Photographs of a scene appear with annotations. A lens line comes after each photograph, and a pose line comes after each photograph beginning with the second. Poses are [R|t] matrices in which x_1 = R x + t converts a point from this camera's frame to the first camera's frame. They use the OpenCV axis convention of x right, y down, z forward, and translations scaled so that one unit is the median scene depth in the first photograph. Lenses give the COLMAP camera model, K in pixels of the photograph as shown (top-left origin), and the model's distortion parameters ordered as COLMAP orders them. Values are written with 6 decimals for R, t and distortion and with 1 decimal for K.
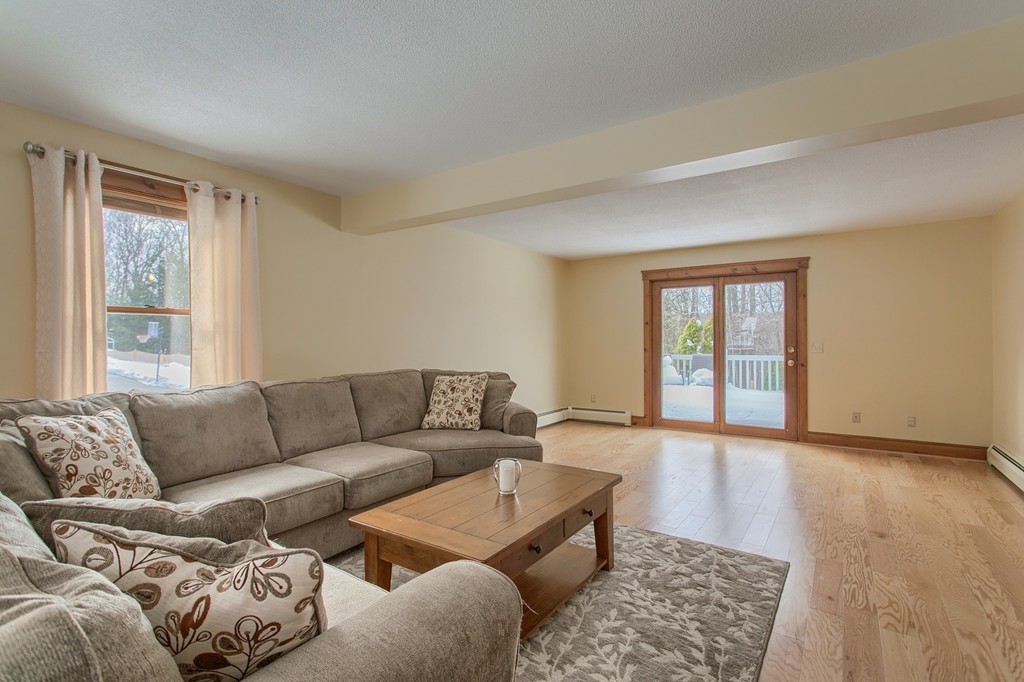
lens RADIAL K [[483.1, 0, 511.9], [0, 483.1, 341.1], [0, 0, 1]] dist [0.000456, 0.000899]
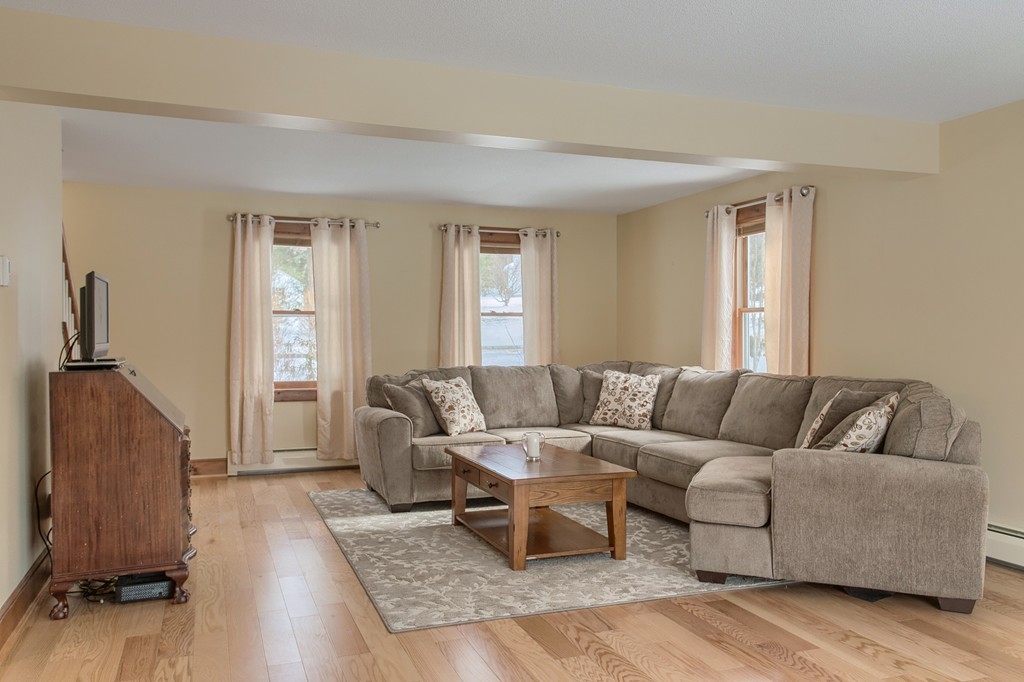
lens RADIAL K [[795.4, 0, 514.1], [0, 795.4, 340.5], [0, 0, 1]] dist [0.008783, 0.001986]
pose [[-0.563601, 0.010015, -0.825986, 1.779644], [0.000793, 0.999933, 0.011583, -0.010140], [0.826047, 0.005873, -0.563571, 2.223146]]
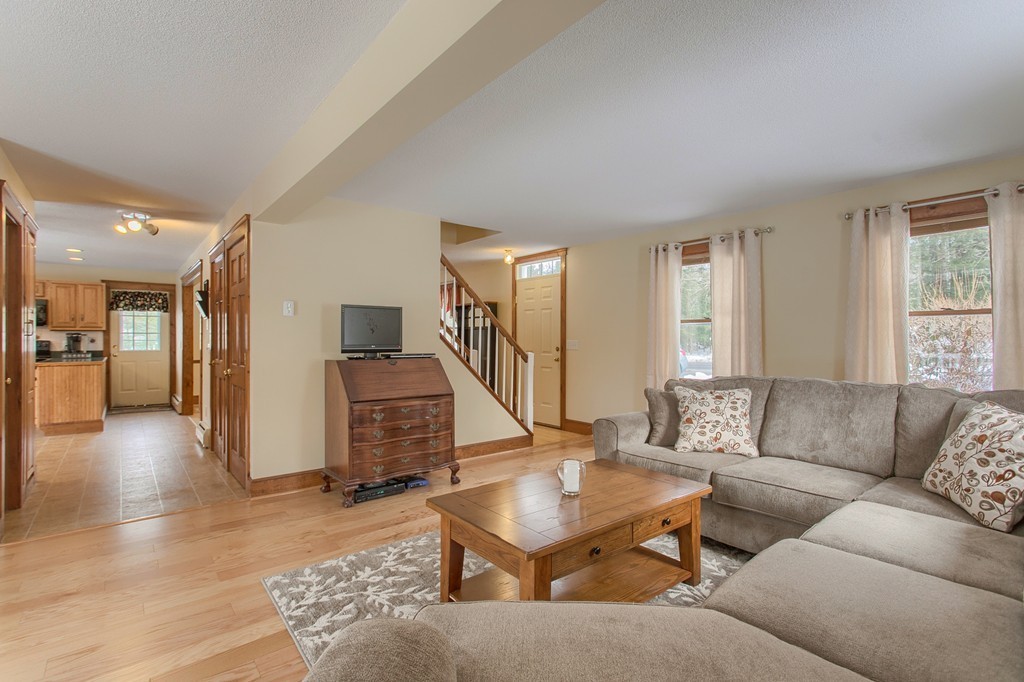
lens RADIAL K [[483.1, 0, 513.2], [0, 483.1, 341.4], [0, 0, 1]] dist [0.000456, 0.000899]
pose [[-0.959870, 0.001882, 0.280438, -0.183326], [0.002892, 0.999991, 0.003188, -0.000199], [-0.280430, 0.003871, -0.959867, 2.105575]]
